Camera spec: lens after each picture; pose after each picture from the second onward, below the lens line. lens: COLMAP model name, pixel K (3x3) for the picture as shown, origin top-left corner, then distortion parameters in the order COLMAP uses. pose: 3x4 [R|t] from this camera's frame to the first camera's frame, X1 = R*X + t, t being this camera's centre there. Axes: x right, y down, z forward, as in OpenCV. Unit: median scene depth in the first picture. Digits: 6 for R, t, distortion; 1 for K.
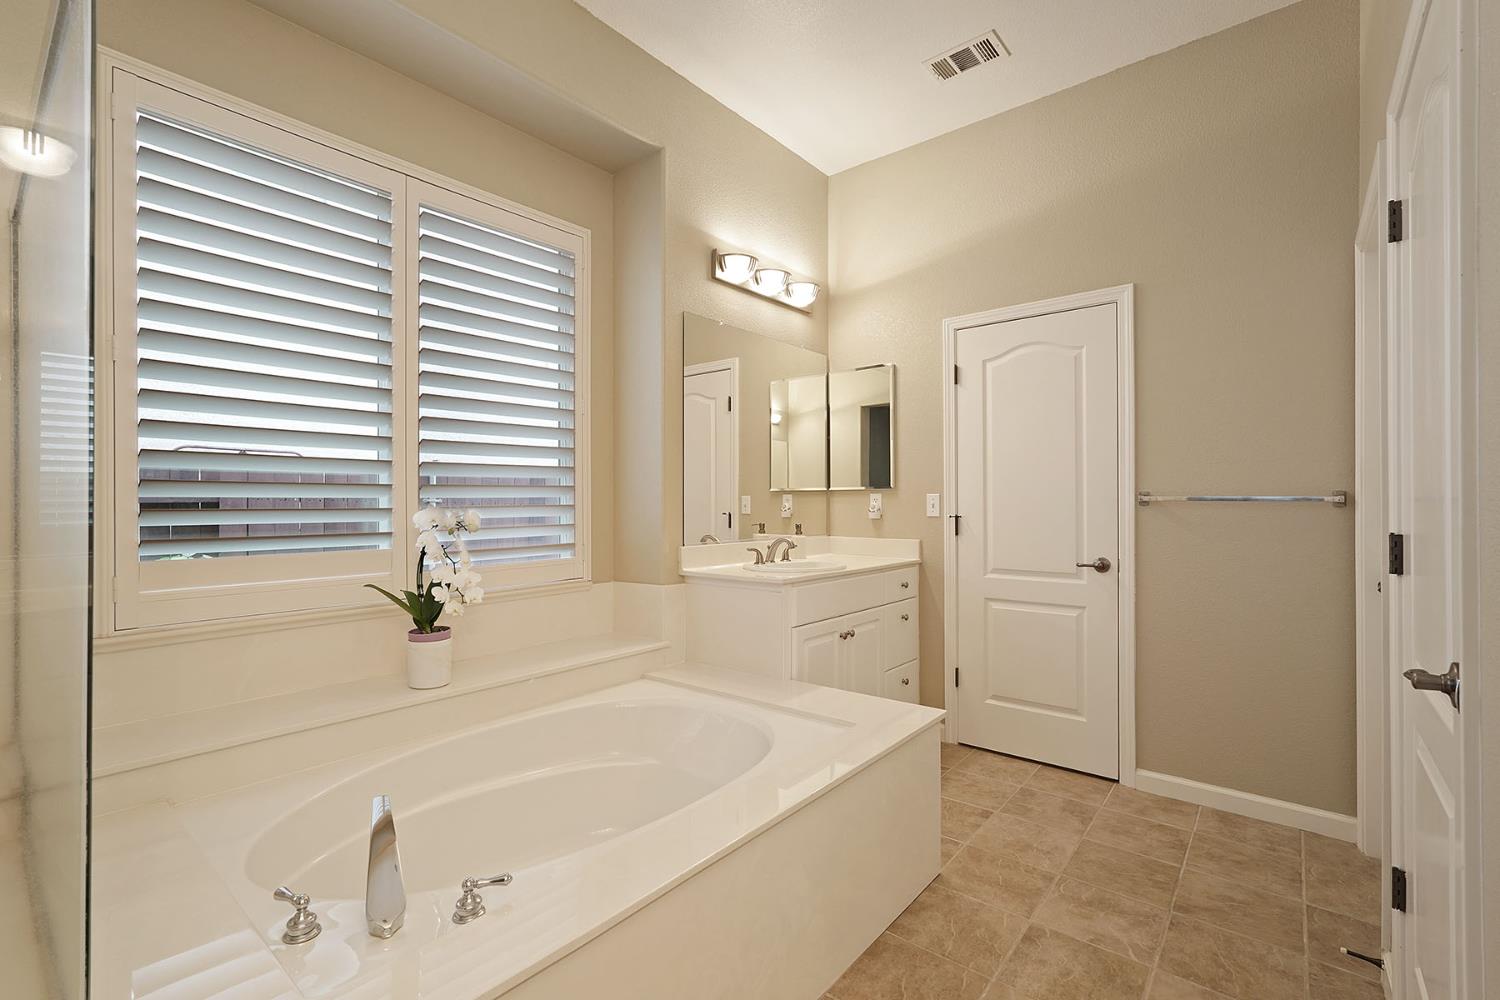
lens RADIAL K [[675.5, 0, 734.8], [0, 675.5, 498.8], [0, 0, 1]] dist [-0.014453, 0.006778]
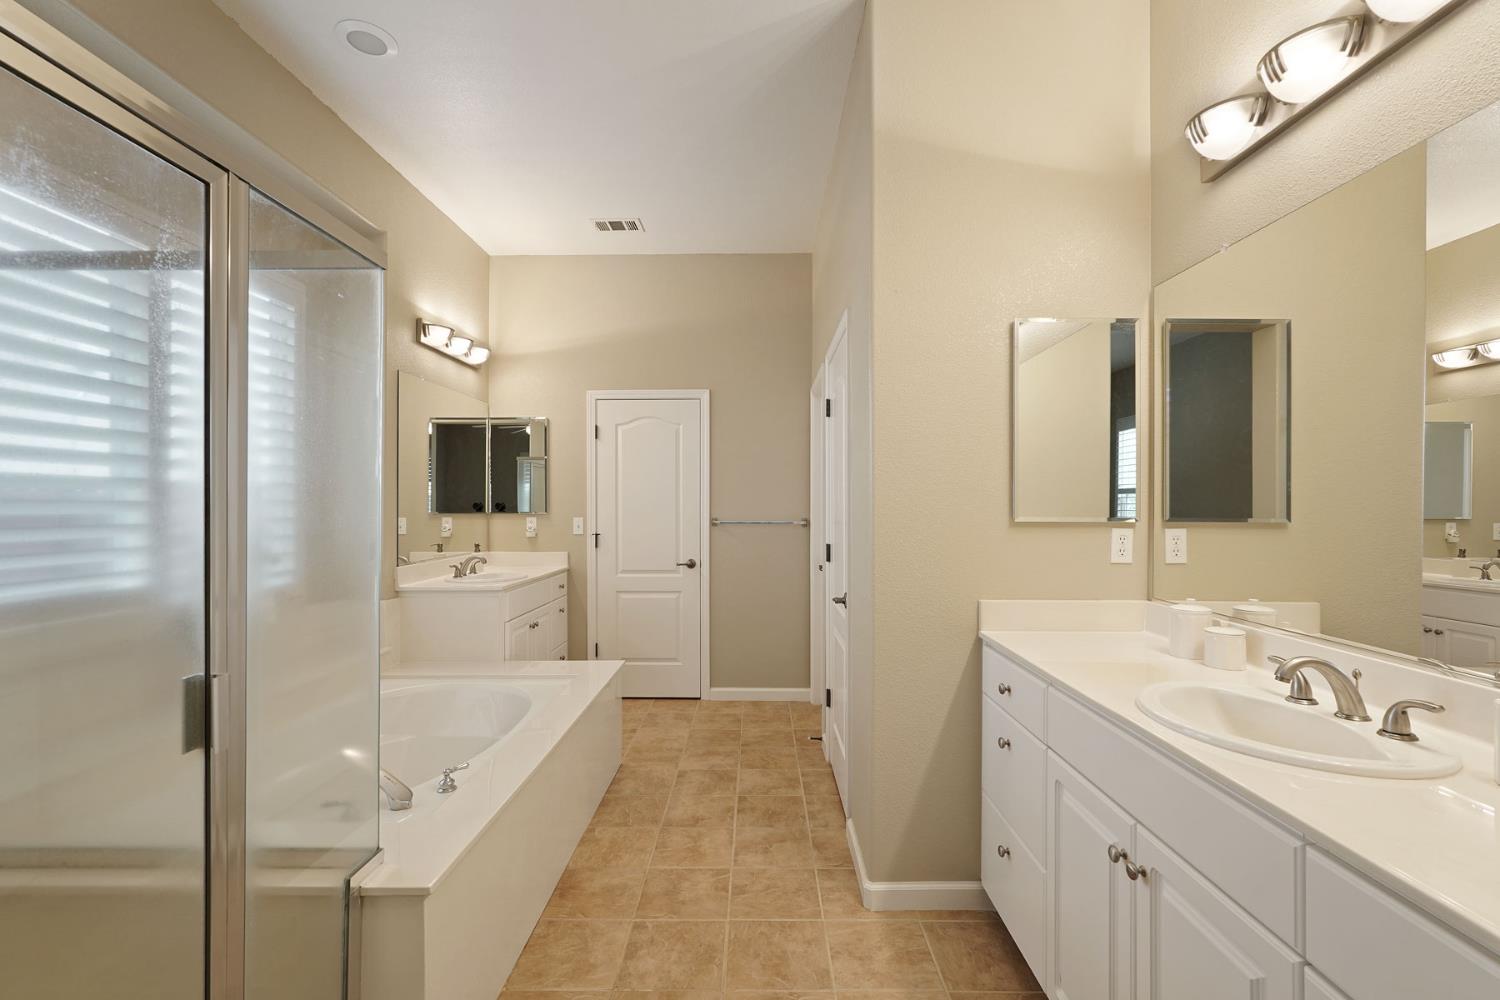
lens RADIAL K [[675.5, 0, 752.8], [0, 675.5, 503.6], [0, 0, 1]] dist [-0.014453, 0.006778]
pose [[0.775494, 0.001671, 0.631353, -0.363833], [-0.002611, 0.999996, 0.000560, -0.046961], [-0.631350, -0.002083, 0.775495, -0.340403]]
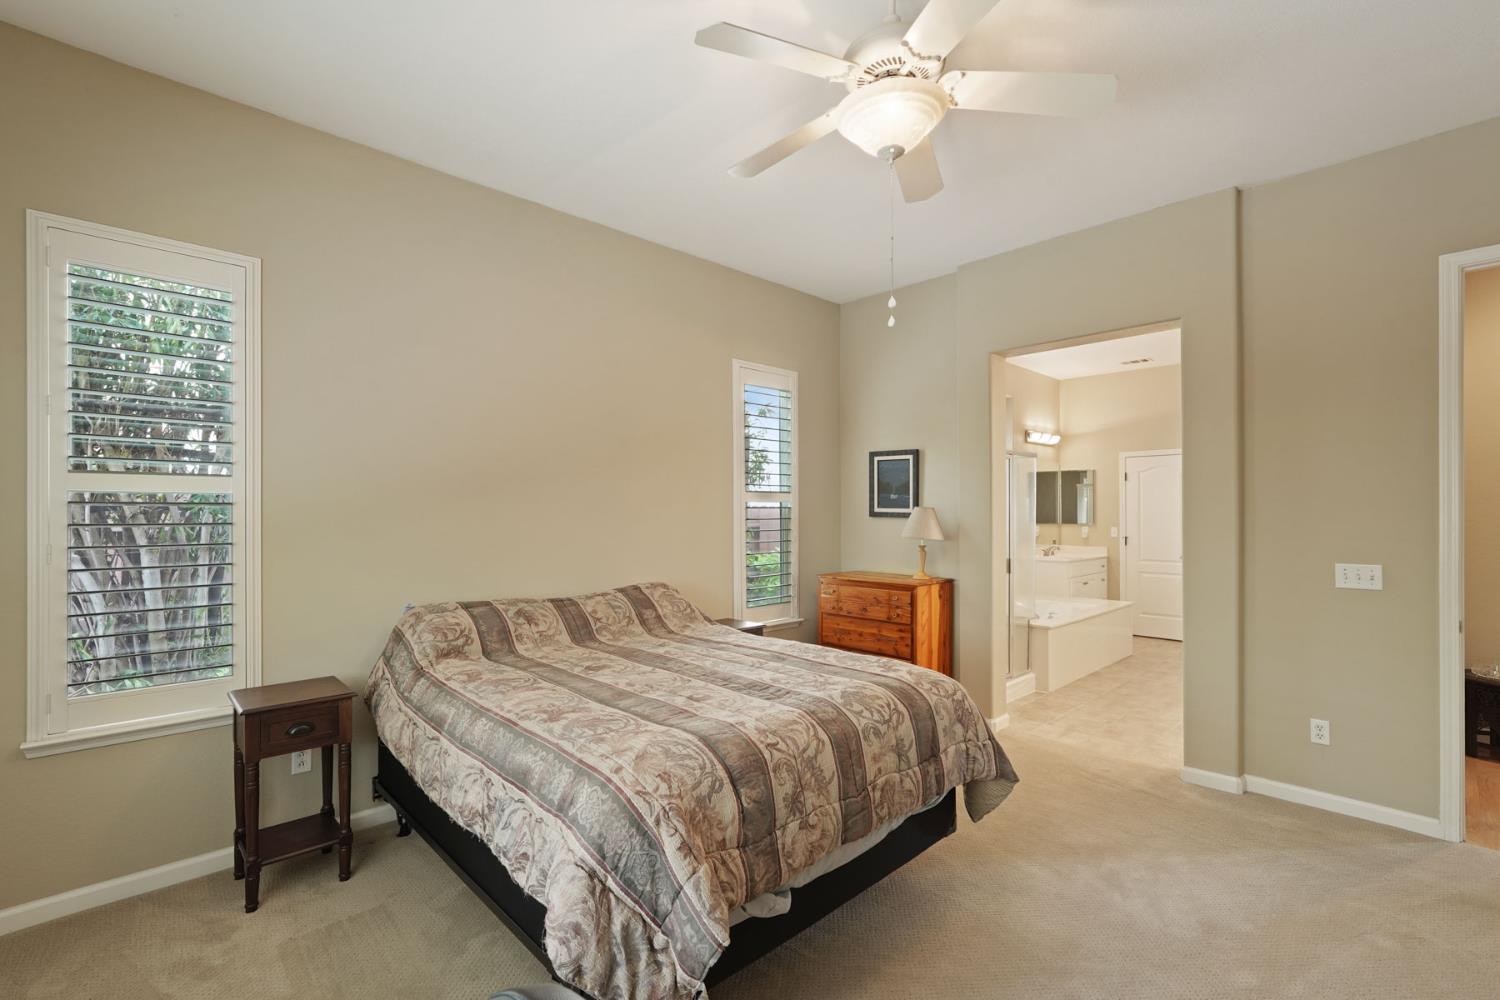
lens RADIAL K [[675.5, 0, 751.2], [0, 675.5, 513.1], [0, 0, 1]] dist [-0.014453, 0.006778]
pose [[0.994571, 0.001759, -0.104041, -0.879132], [-0.001772, 0.999998, -0.000031, -0.066626], [0.104041, 0.000215, 0.994573, -1.775856]]
